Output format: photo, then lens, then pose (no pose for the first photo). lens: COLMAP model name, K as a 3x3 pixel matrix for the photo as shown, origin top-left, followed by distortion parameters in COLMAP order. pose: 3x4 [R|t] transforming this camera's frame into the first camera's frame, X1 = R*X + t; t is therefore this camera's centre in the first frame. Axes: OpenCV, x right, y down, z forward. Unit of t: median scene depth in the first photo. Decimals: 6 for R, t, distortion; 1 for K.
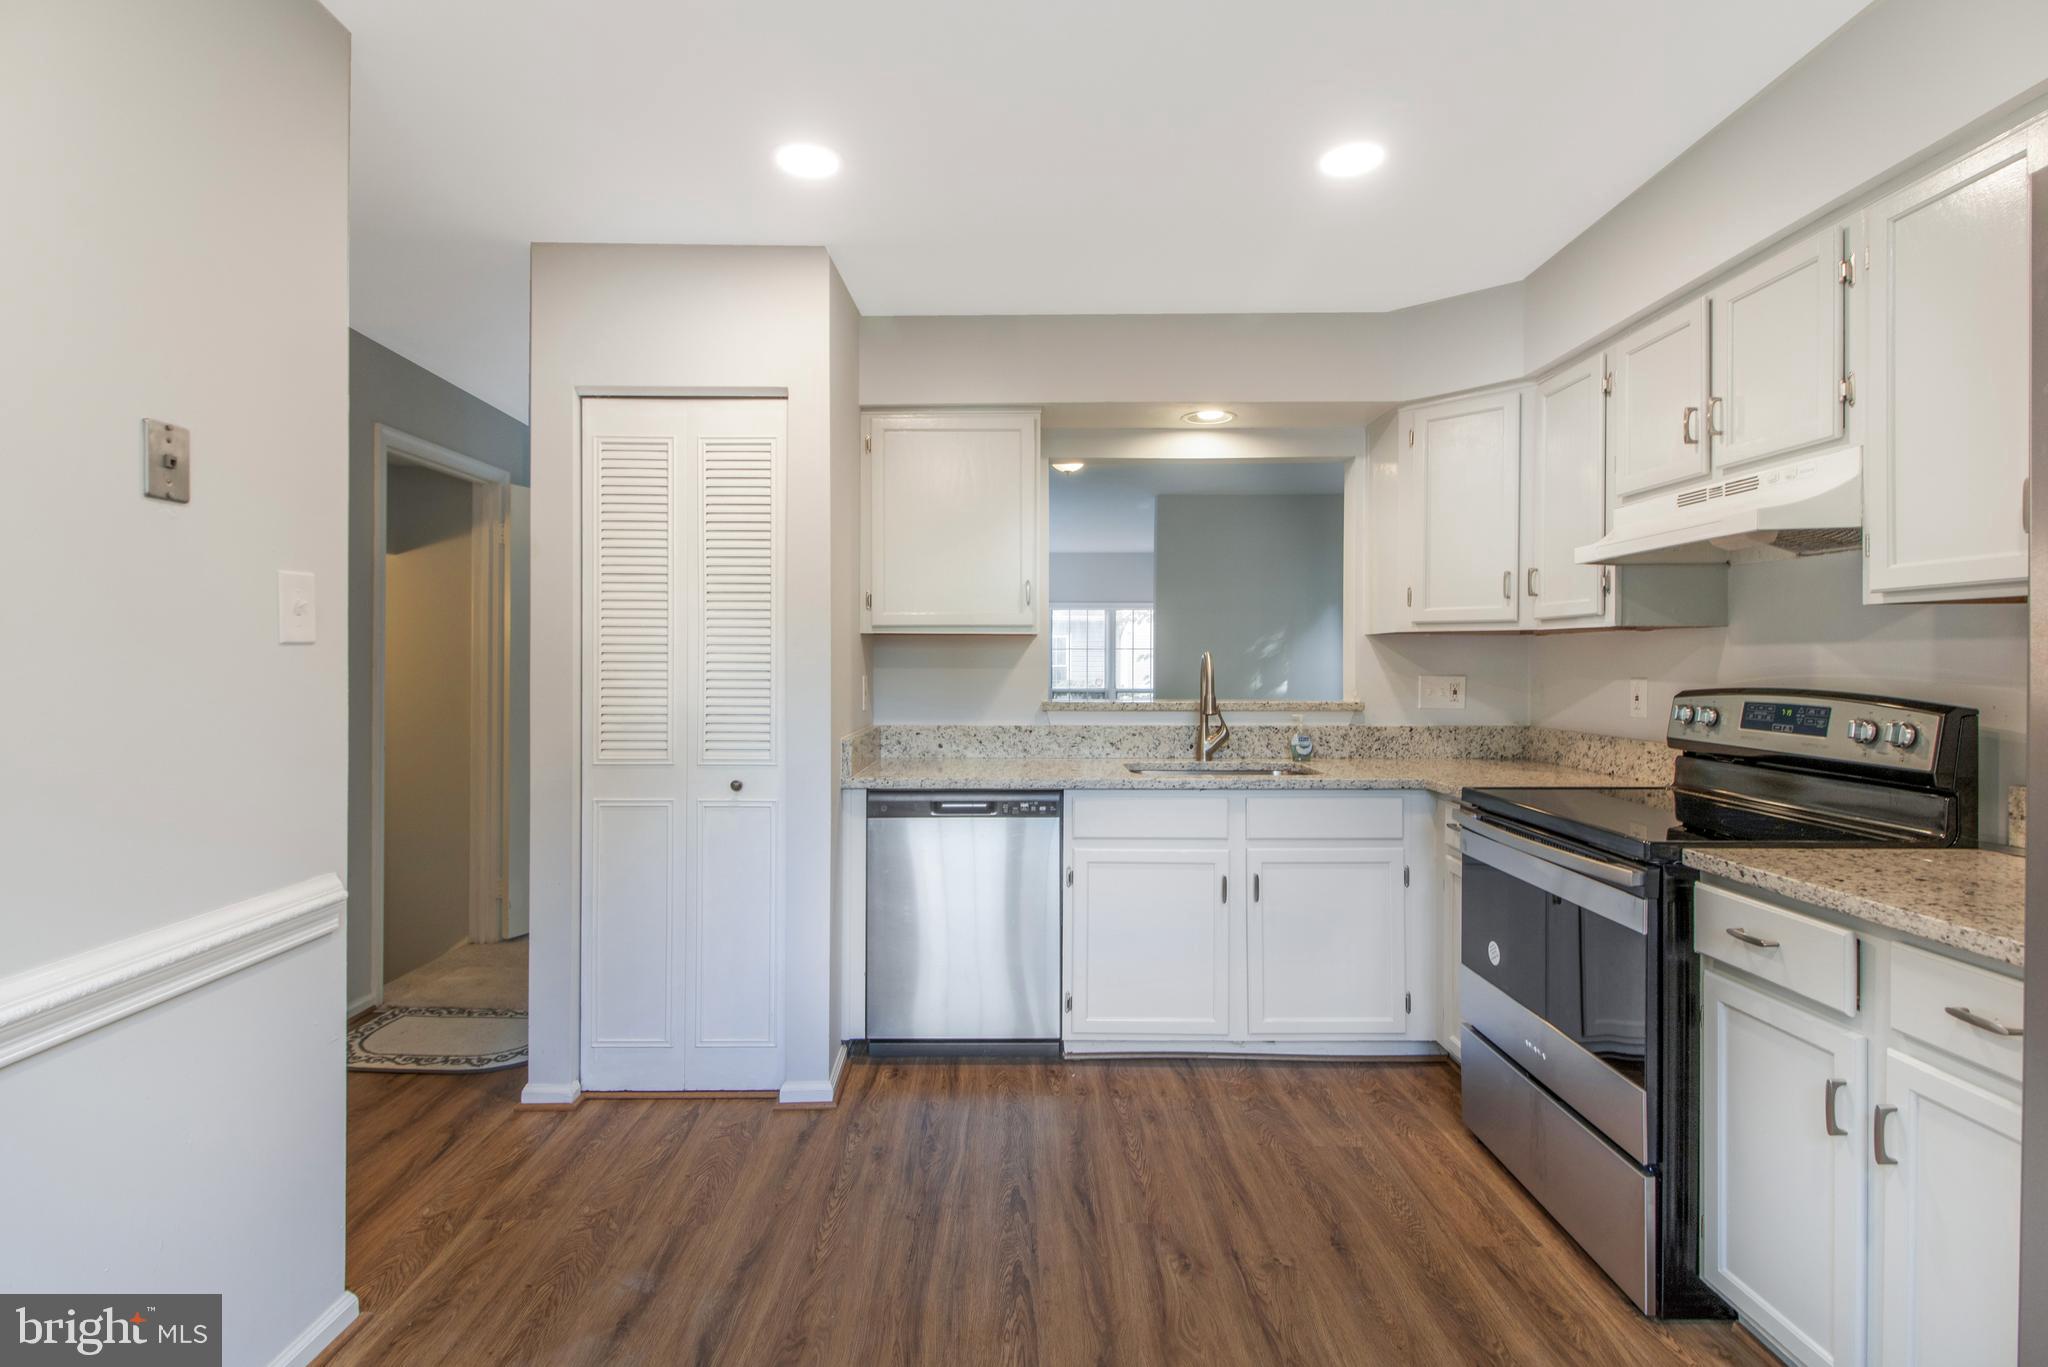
lens RADIAL K [[957.3, 0, 1020.4], [0, 957.3, 666.4], [0, 0, 1]] dist [0.000259, -0.000336]
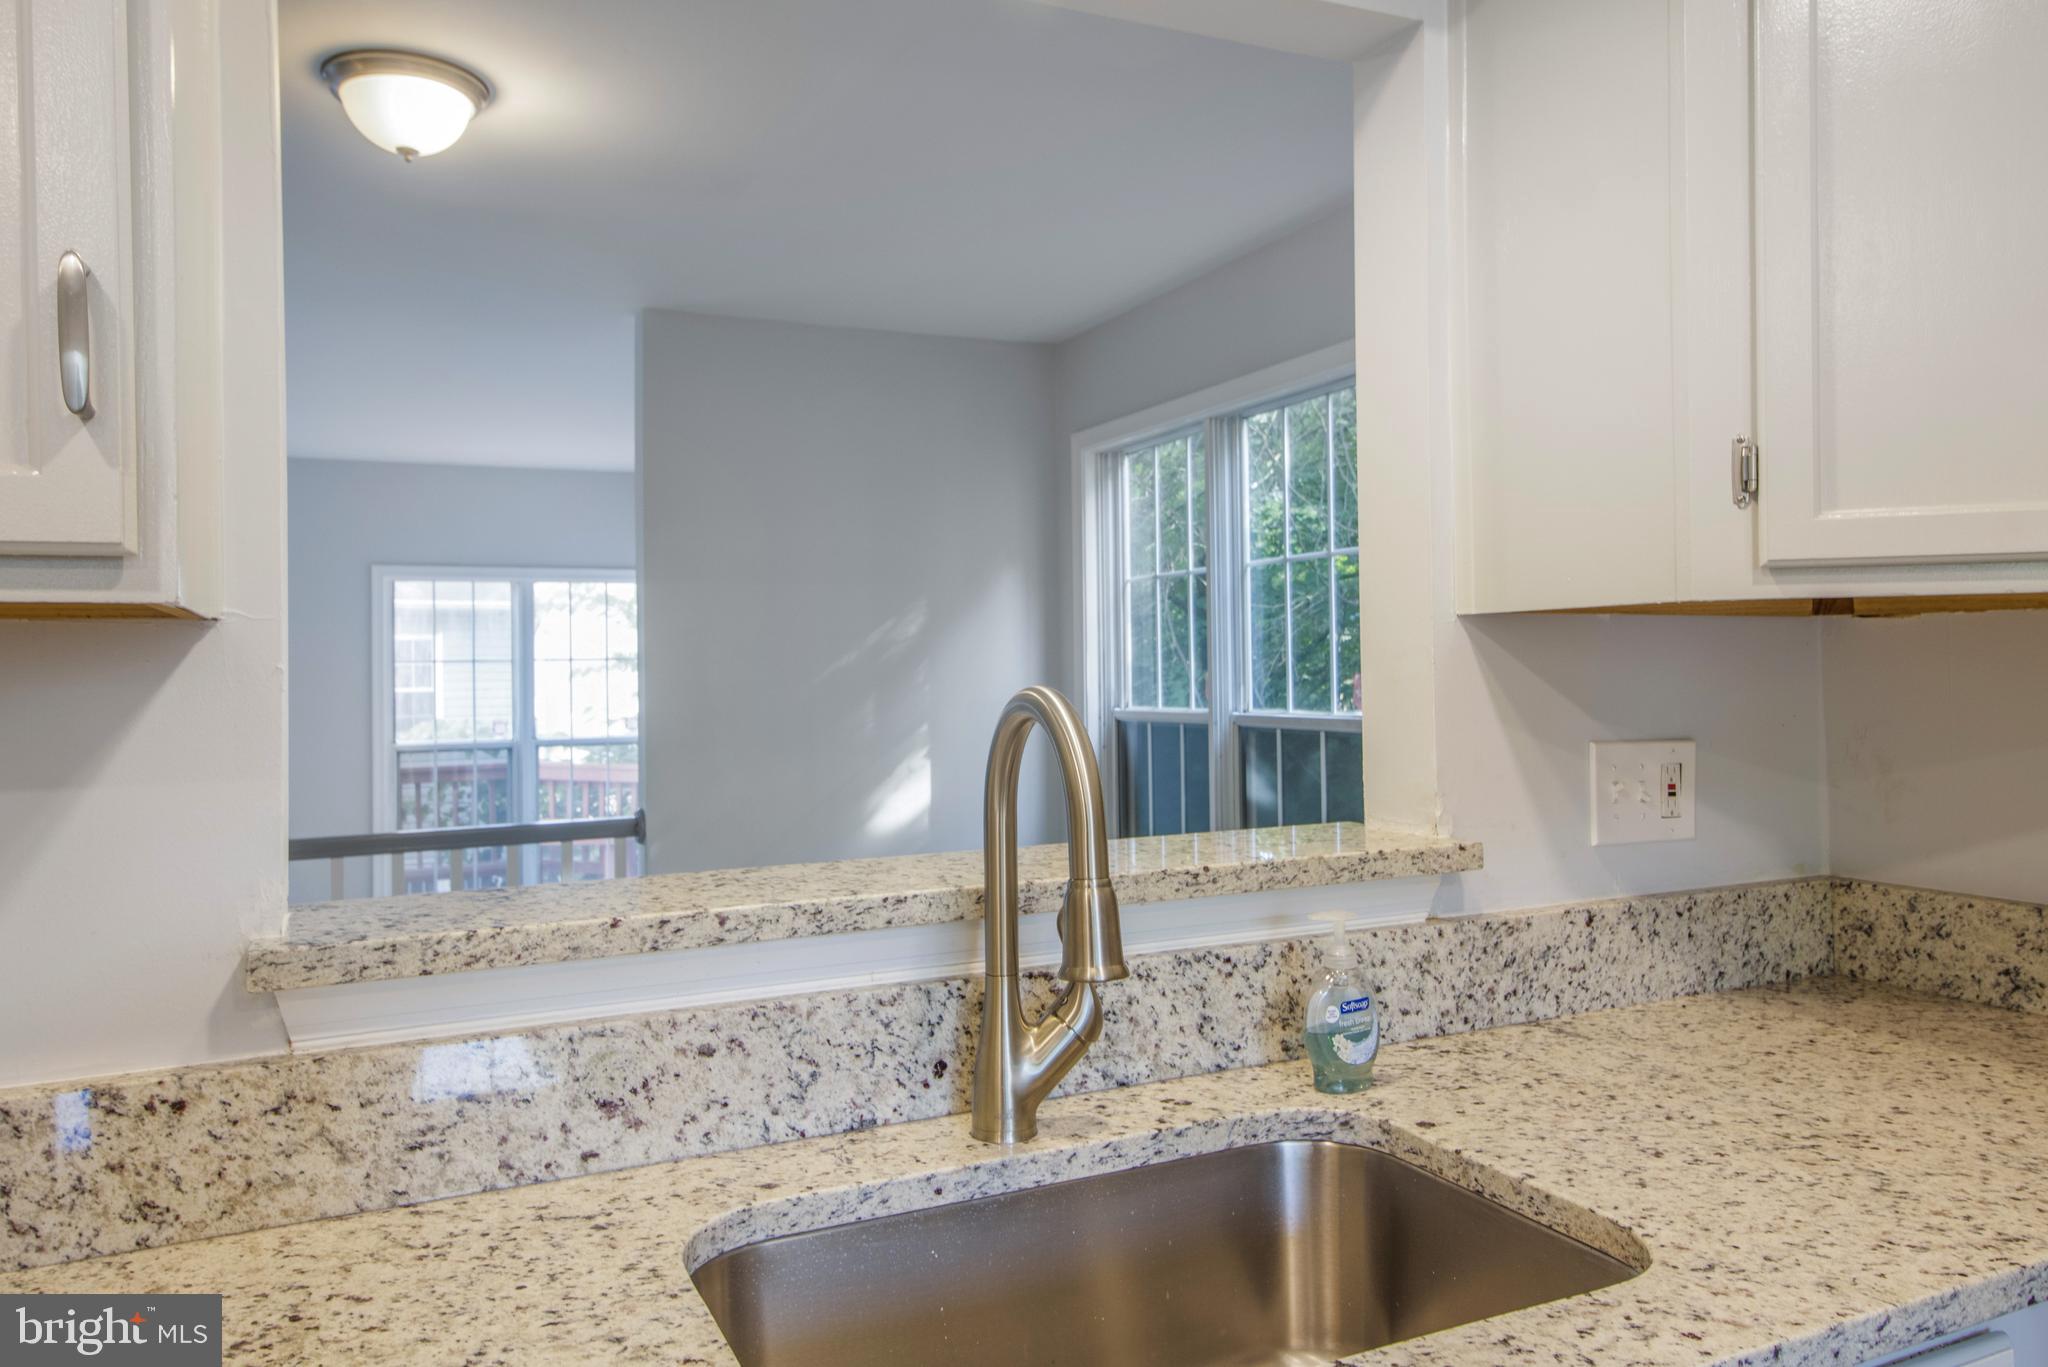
lens RADIAL K [[1417.2, 0, 1014.4], [0, 1417.2, 660.8], [0, 0, 1]] dist [0.040509, 0.000025]
pose [[0.907508, -0.013417, 0.419819, 0.043347], [0.019637, 0.999752, -0.010497, -0.017050], [-0.419574, 0.017771, 0.907547, 0.654964]]
